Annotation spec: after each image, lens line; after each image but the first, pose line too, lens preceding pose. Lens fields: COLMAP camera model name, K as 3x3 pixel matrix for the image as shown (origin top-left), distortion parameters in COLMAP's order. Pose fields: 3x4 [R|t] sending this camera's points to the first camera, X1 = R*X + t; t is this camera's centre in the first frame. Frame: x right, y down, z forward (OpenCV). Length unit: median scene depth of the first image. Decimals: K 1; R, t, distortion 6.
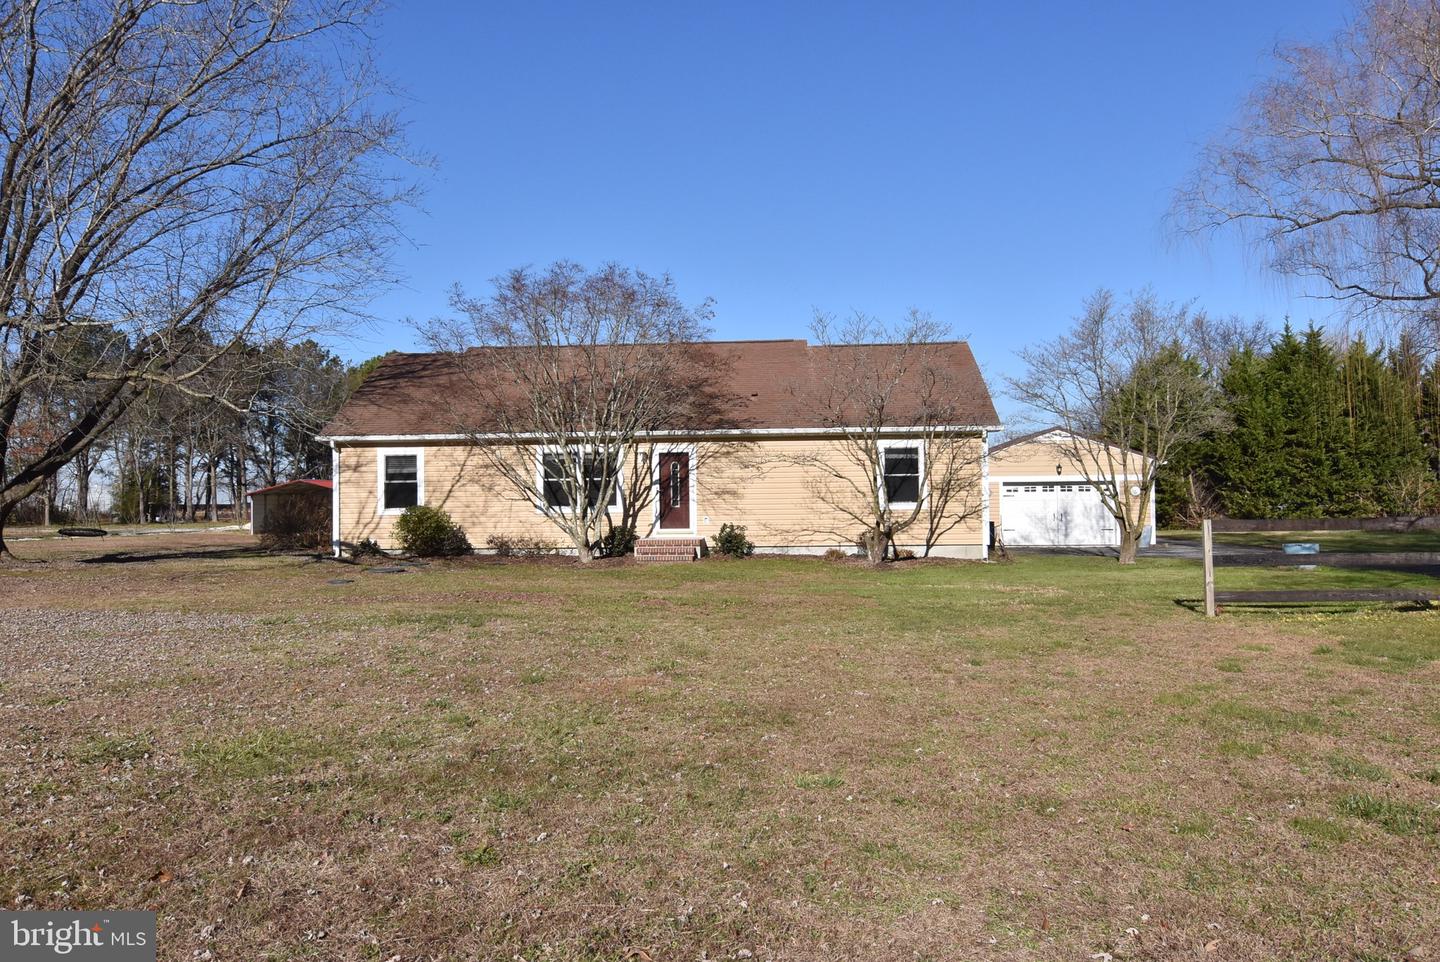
lens RADIAL K [[1037.7, 0, 718.7], [0, 1037.7, 482.4], [0, 0, 1]] dist [0.000973, 0.000022]
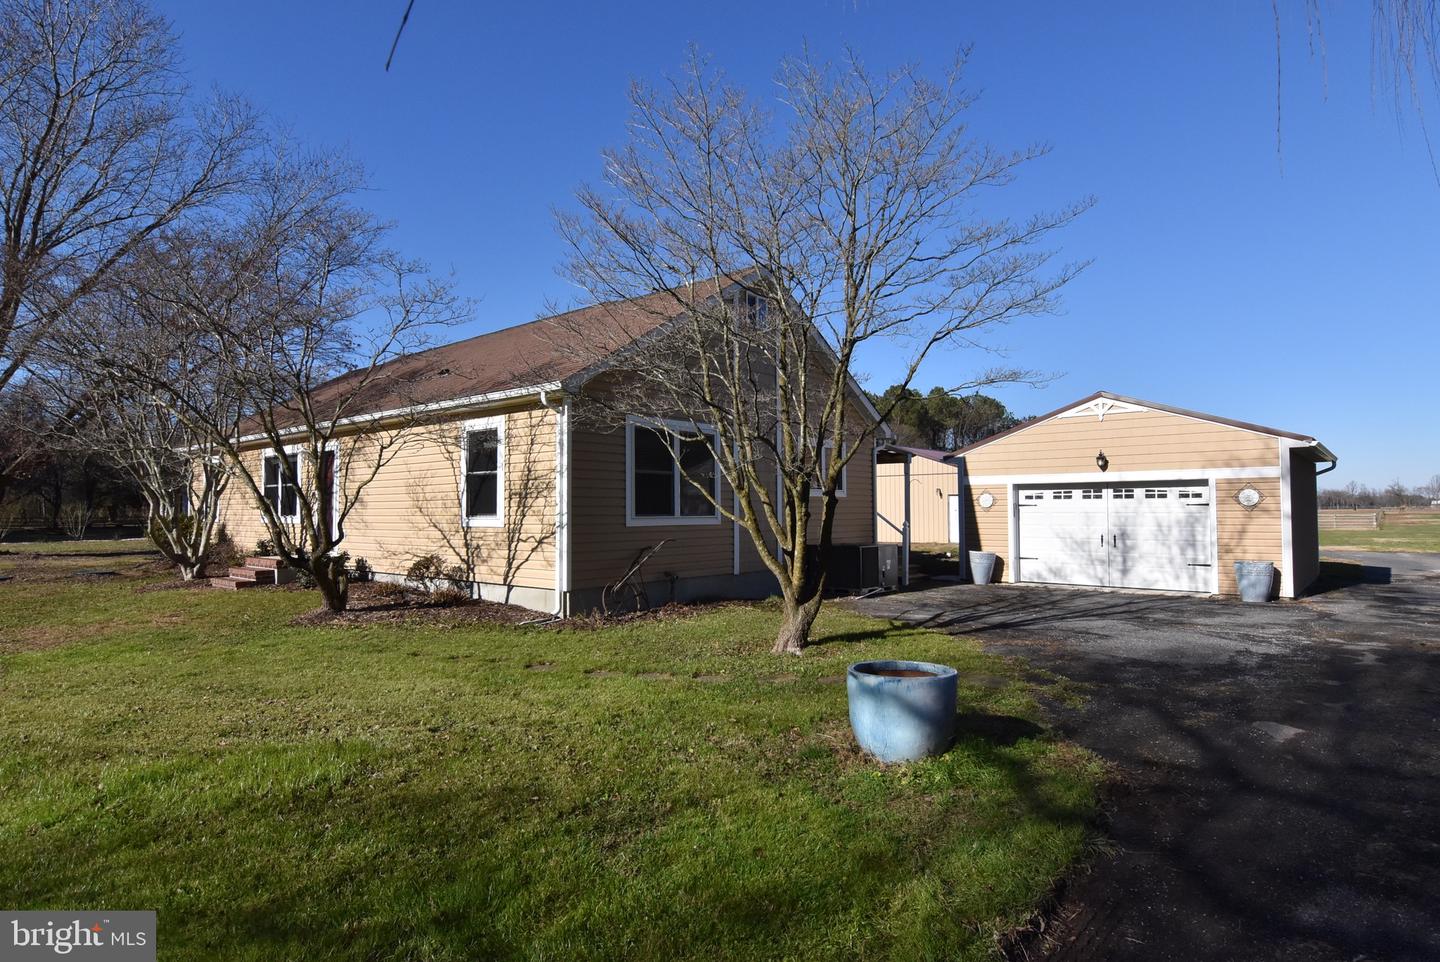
lens RADIAL K [[787.0, 0, 716.1], [0, 787.0, 499.4], [0, 0, 1]] dist [0.001707, -0.000106]
pose [[0.806029, -0.002413, -0.591872, 0.569497], [0.006637, 0.999966, 0.004960, 0.007601], [0.591839, -0.007926, 0.806017, 0.678922]]
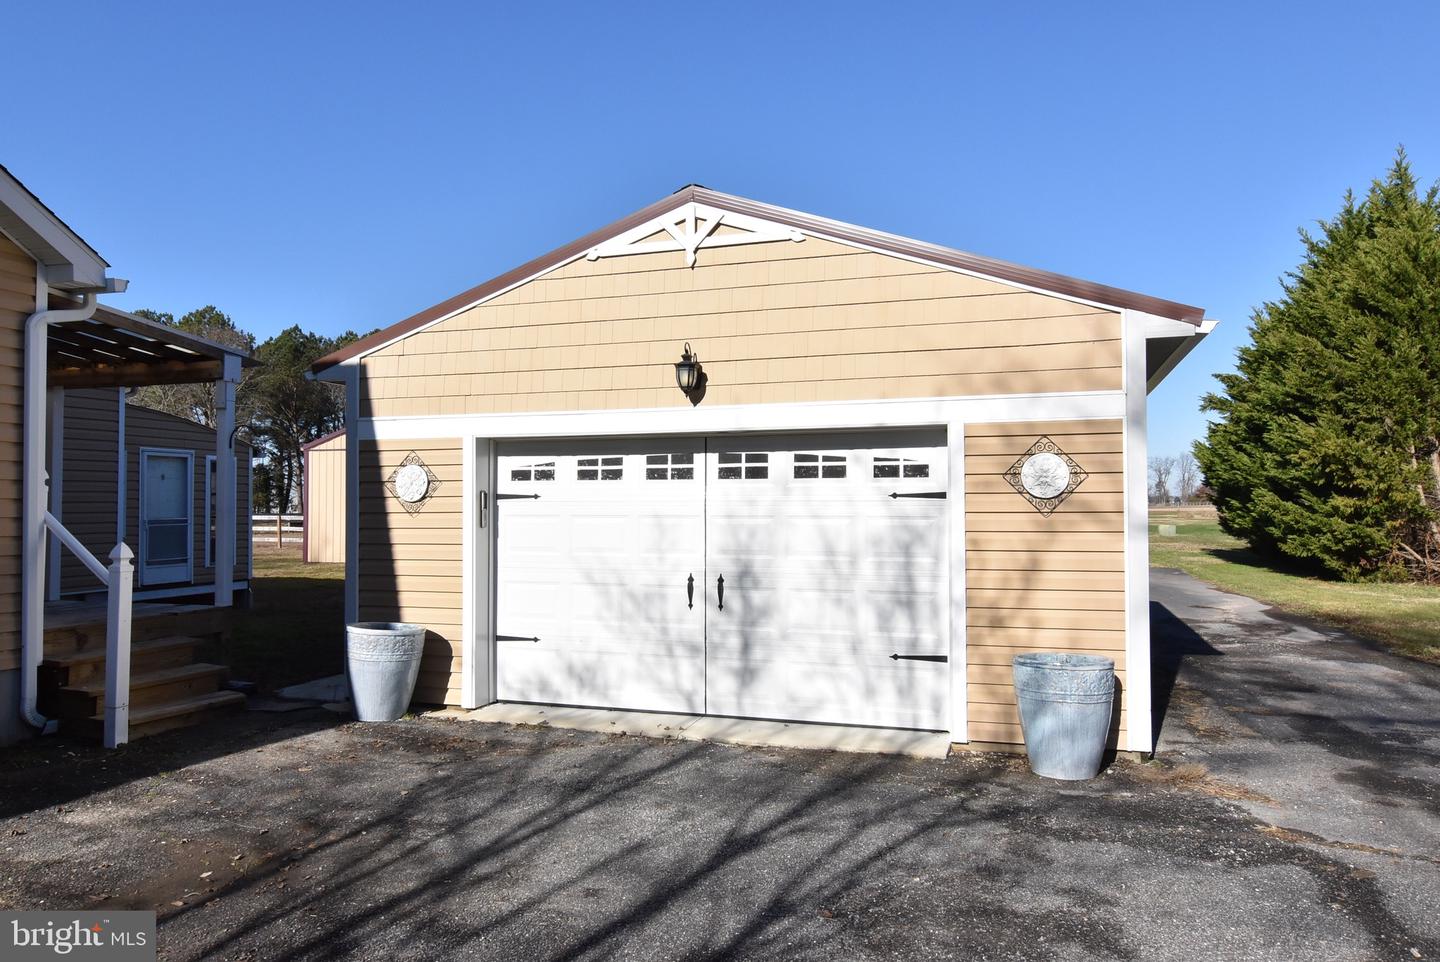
lens RADIAL K [[973.8, 0, 714.6], [0, 973.8, 487.6], [0, 0, 1]] dist [0.000524, -0.000957]
pose [[0.973913, 0.002287, -0.226911, 0.516783], [-0.002399, 0.999997, -0.000220, 0.014932], [0.226910, 0.000758, 0.973915, 1.093575]]
